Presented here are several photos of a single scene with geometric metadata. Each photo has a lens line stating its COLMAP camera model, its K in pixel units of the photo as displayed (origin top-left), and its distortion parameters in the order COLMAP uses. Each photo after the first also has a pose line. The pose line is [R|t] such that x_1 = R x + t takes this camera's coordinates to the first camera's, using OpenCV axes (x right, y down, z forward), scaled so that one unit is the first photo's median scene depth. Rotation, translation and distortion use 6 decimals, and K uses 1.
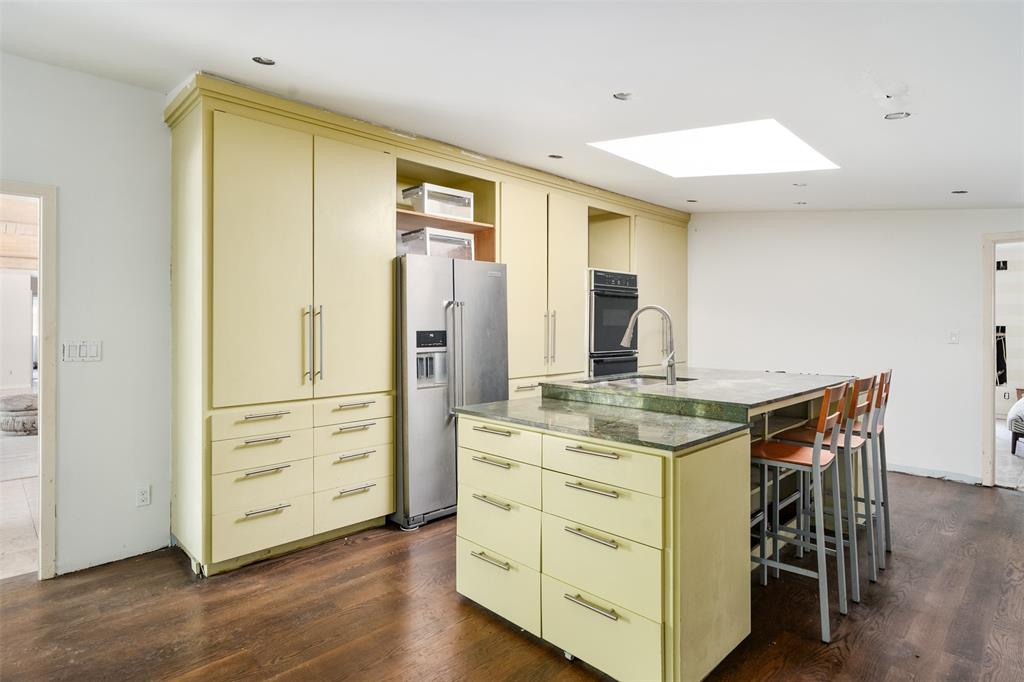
lens RADIAL K [[570.3, 0, 512.3], [0, 570.3, 320.7], [0, 0, 1]] dist [-0.001479, -0.000531]
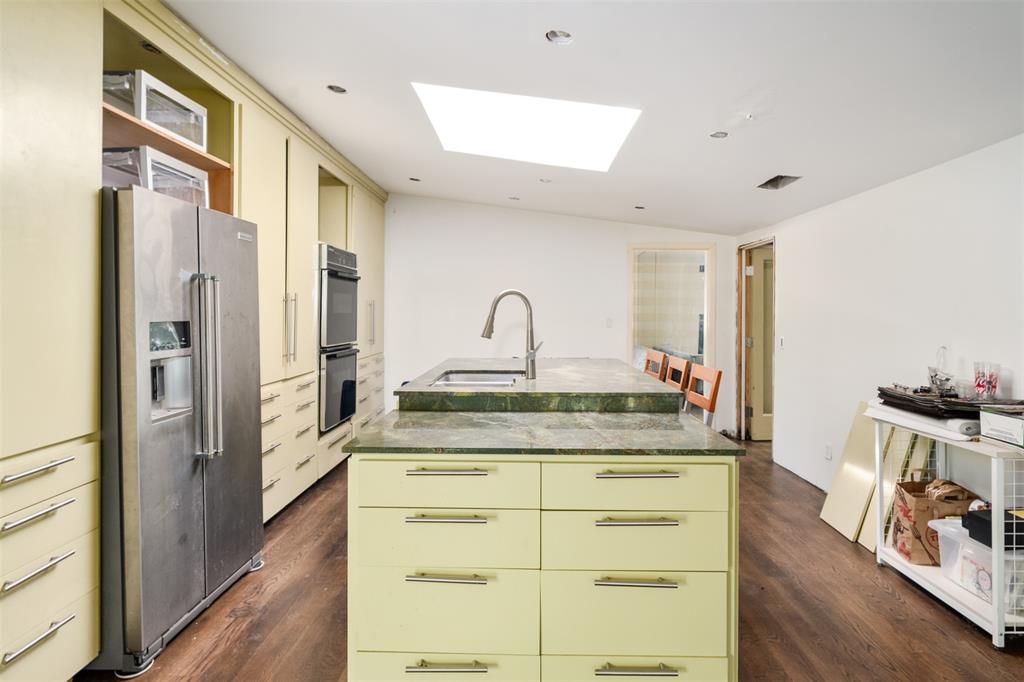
lens RADIAL K [[557.6, 0, 513.1], [0, 557.6, 308.5], [0, 0, 1]] dist [0.004773, 0.000137]
pose [[0.704315, 0.005904, 0.709863, -0.297637], [-0.007039, 0.999974, -0.001333, 0.002016], [-0.709853, -0.004058, 0.704339, 0.327001]]
